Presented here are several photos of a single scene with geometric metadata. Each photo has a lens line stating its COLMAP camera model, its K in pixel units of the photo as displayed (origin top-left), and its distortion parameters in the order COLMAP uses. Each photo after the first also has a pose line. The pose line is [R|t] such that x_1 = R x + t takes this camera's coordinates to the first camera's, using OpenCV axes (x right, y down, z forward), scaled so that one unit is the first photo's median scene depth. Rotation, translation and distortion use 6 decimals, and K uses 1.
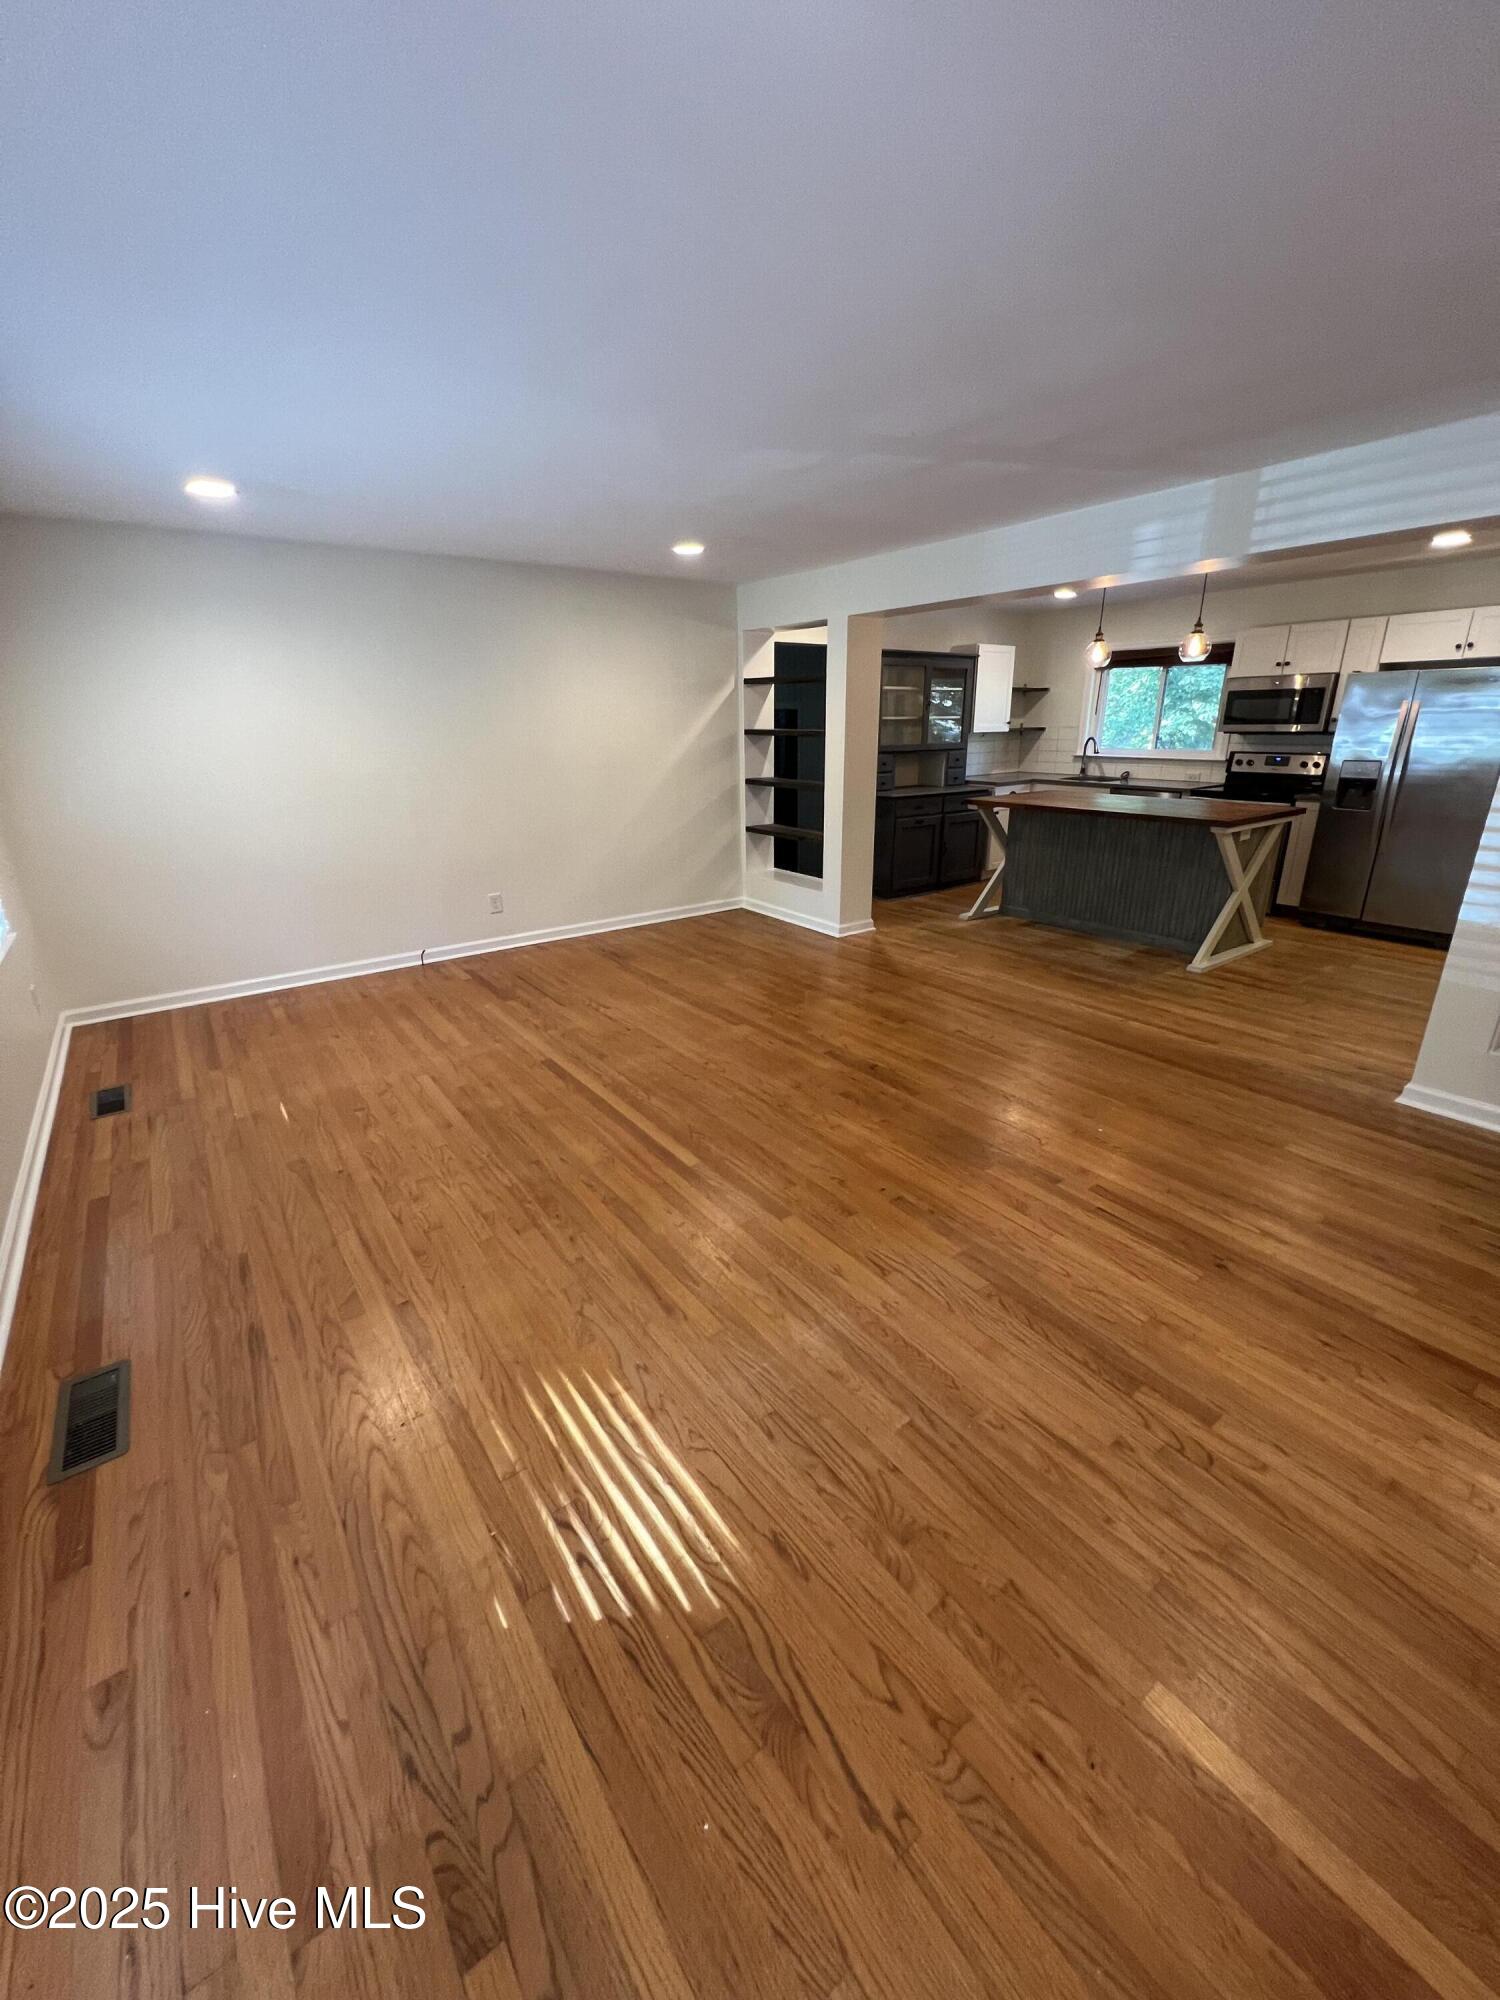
lens RADIAL K [[798.3, 0, 753.1], [0, 798.3, 1003.4], [0, 0, 1]] dist [0.003116, 0.000126]
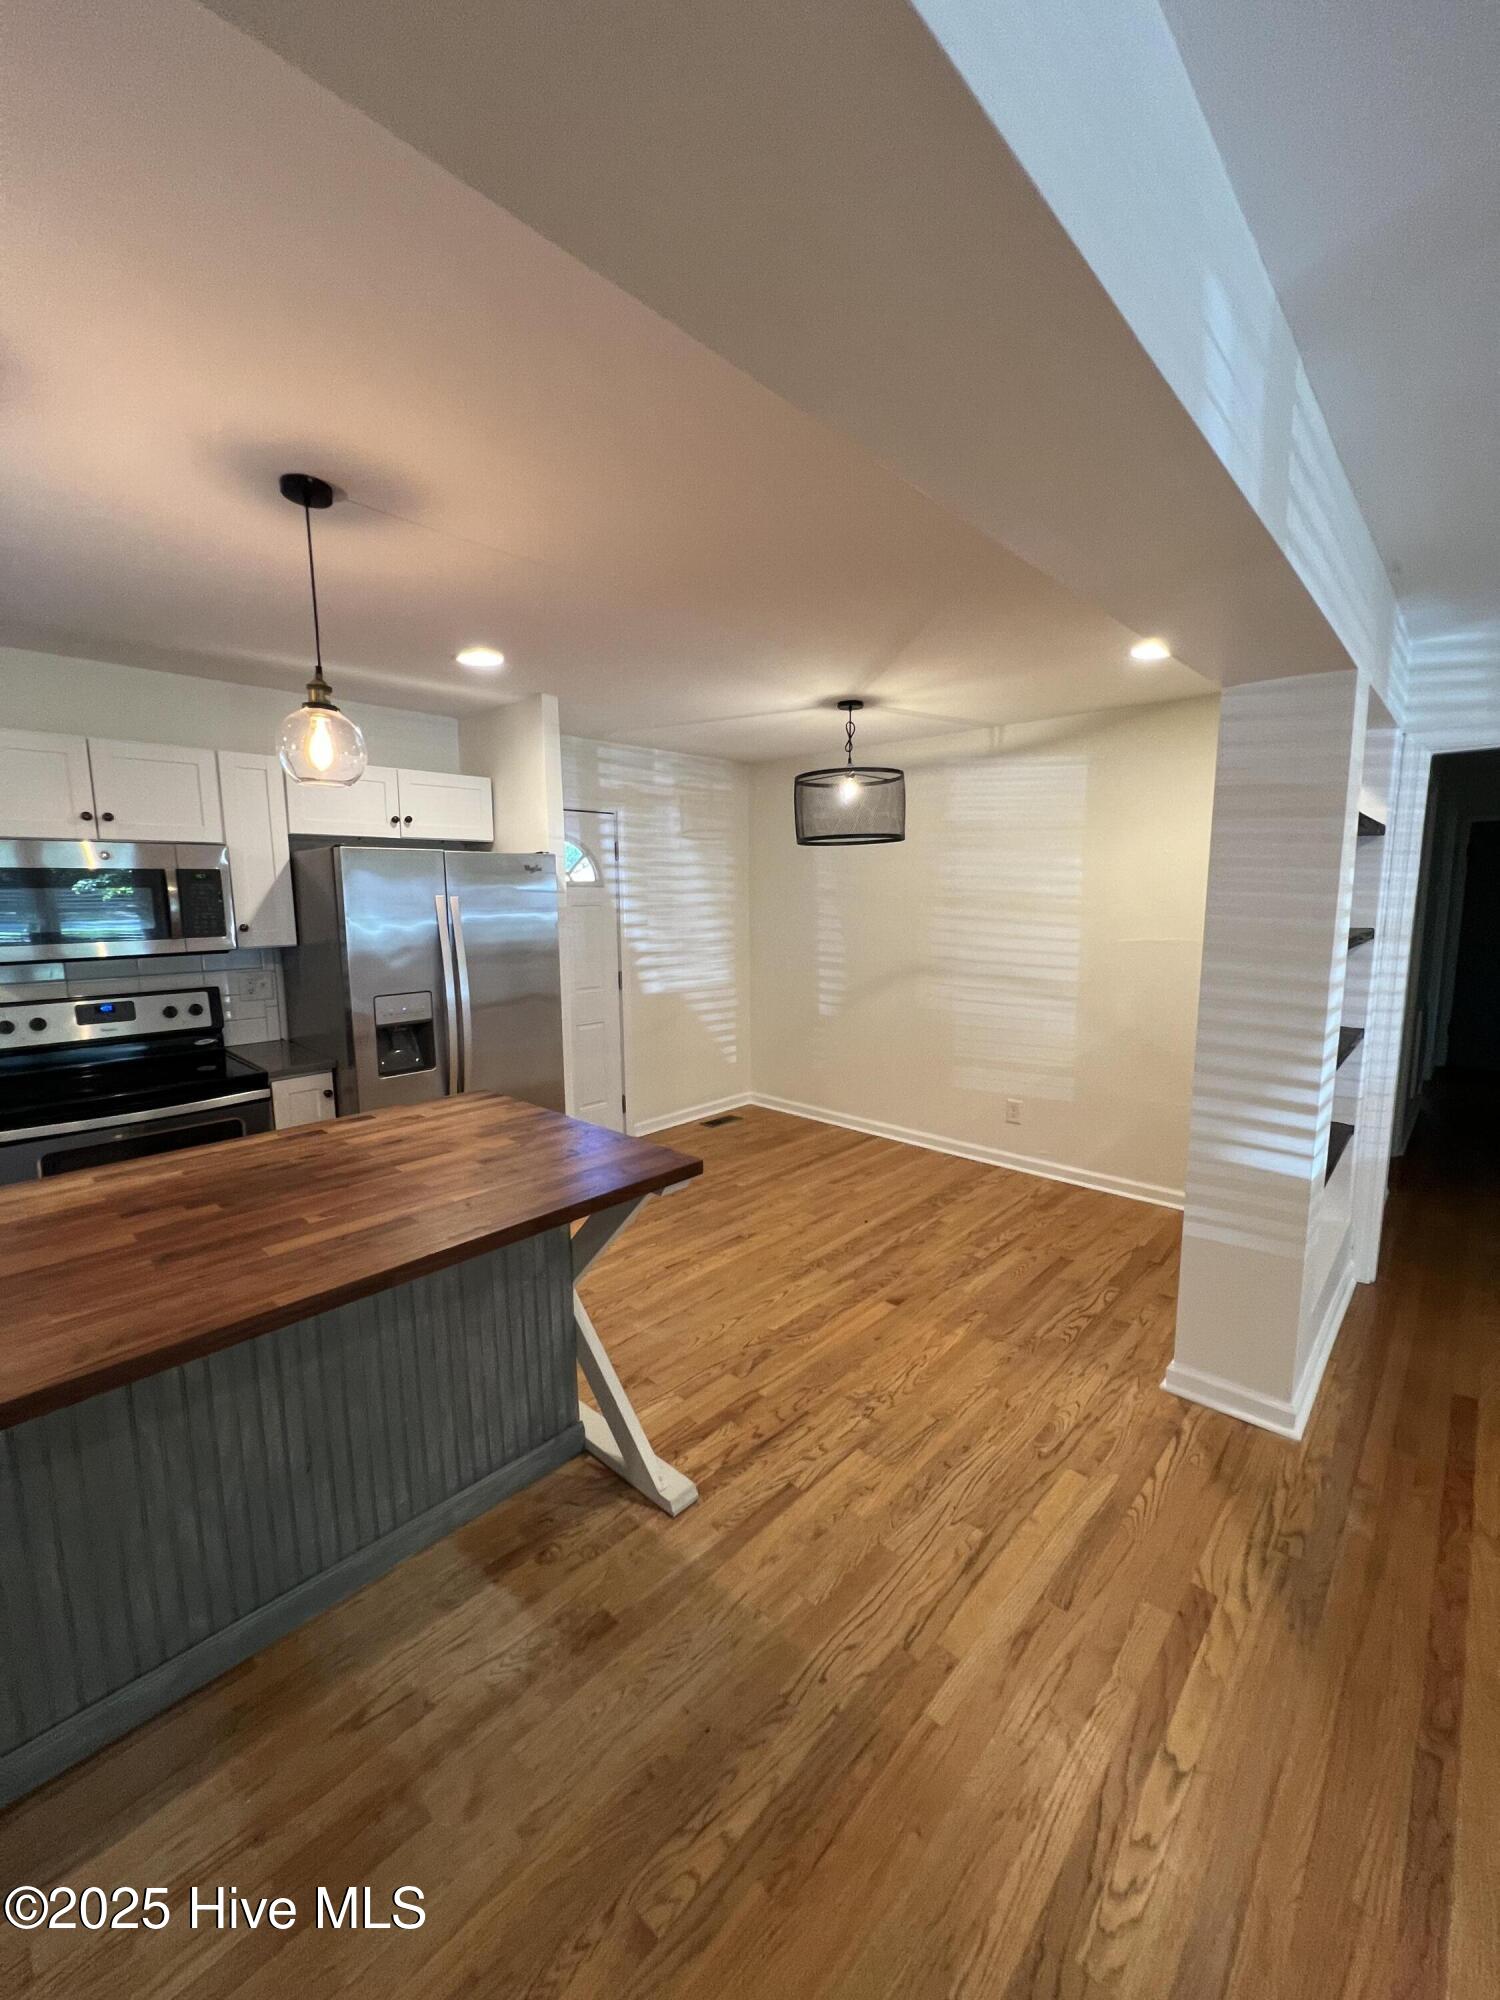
lens RADIAL K [[798.3, 0, 750.0], [0, 798.3, 994.8], [0, 0, 1]] dist [0.003116, 0.000126]
pose [[-0.182188, -0.116832, 0.976298, 0.168270], [0.339420, 0.924409, 0.173962, -0.353475], [-0.922822, 0.363069, -0.128761, 0.938880]]
